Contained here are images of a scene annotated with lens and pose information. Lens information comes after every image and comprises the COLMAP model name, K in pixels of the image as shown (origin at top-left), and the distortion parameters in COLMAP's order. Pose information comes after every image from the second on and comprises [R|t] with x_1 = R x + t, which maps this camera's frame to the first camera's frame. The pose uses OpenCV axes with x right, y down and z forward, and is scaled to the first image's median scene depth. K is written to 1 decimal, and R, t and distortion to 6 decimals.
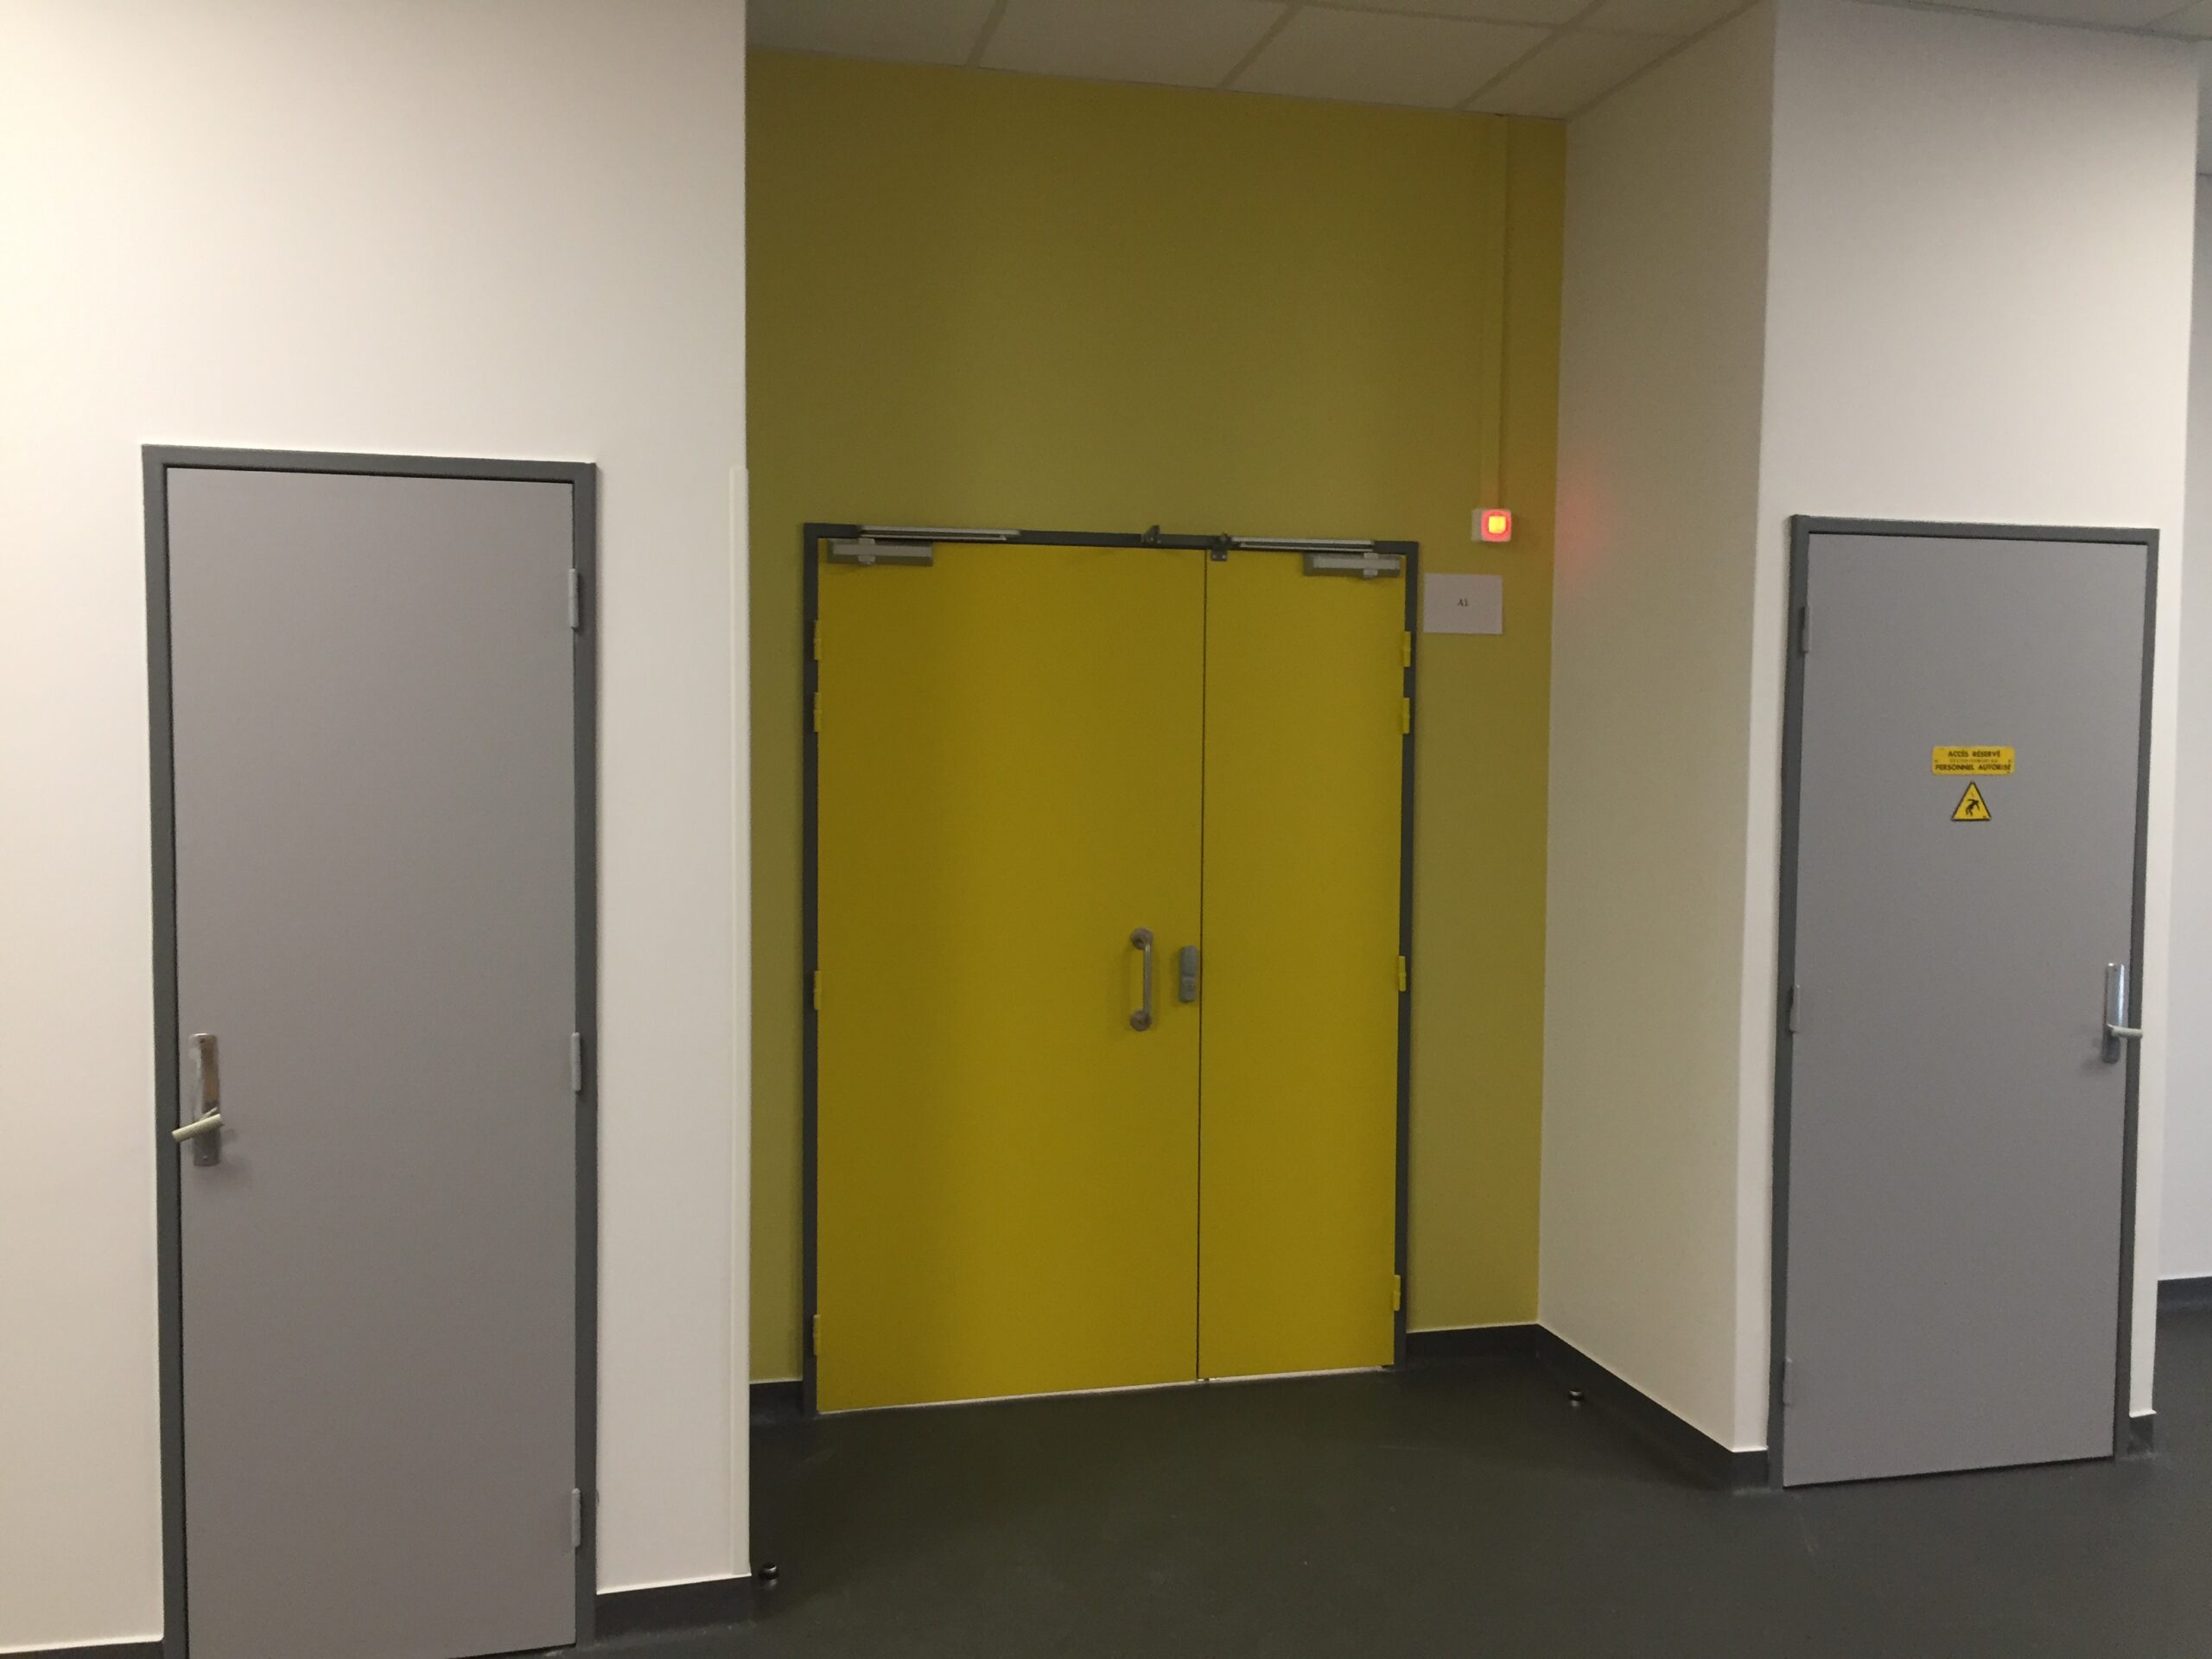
lens RADIAL K [[1887.6, 0, 1106.5], [0, 1887.6, 805.3], [0, 0, 1]] dist [0.008030, 0.002341]
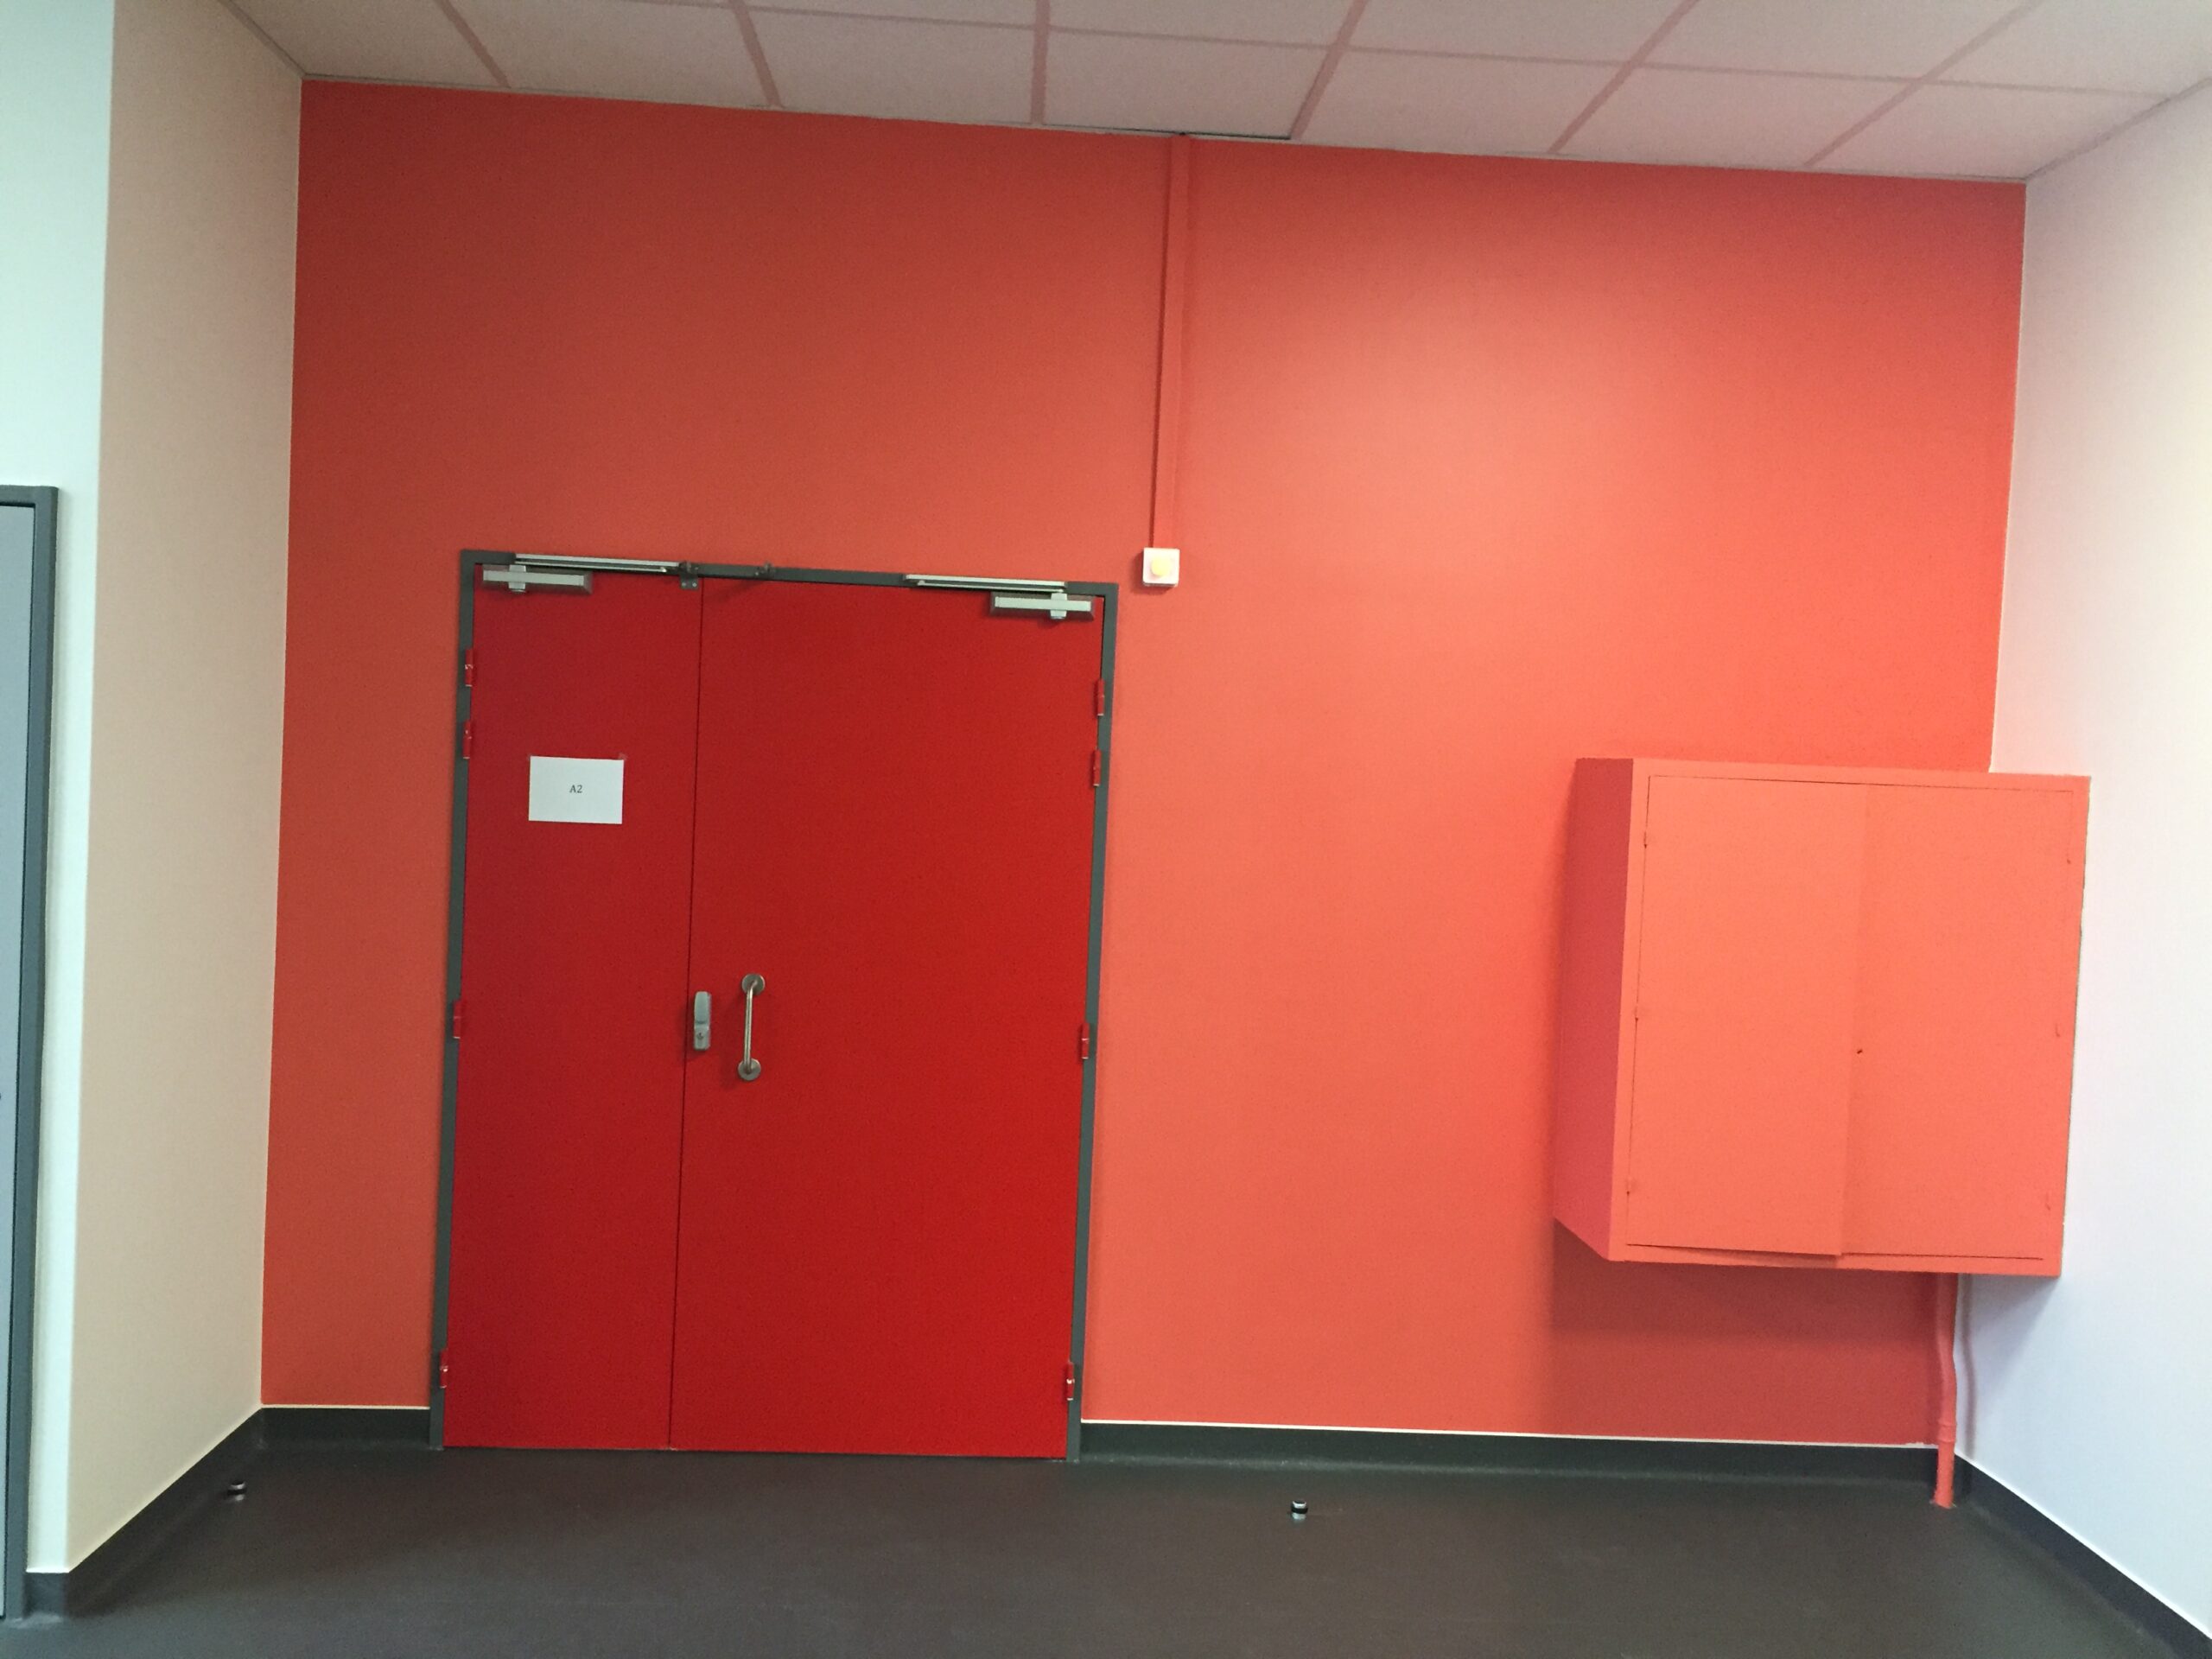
lens RADIAL K [[1862.8, 0, 1106.0], [0, 1862.8, 829.5], [0, 0, 1]] dist [-0.030463, -0.002892]
pose [[0.977232, 0.040443, -0.208283, 0.373357], [-0.044653, 0.998882, -0.015547, -0.001703], [0.207421, 0.024493, 0.977945, 0.094082]]
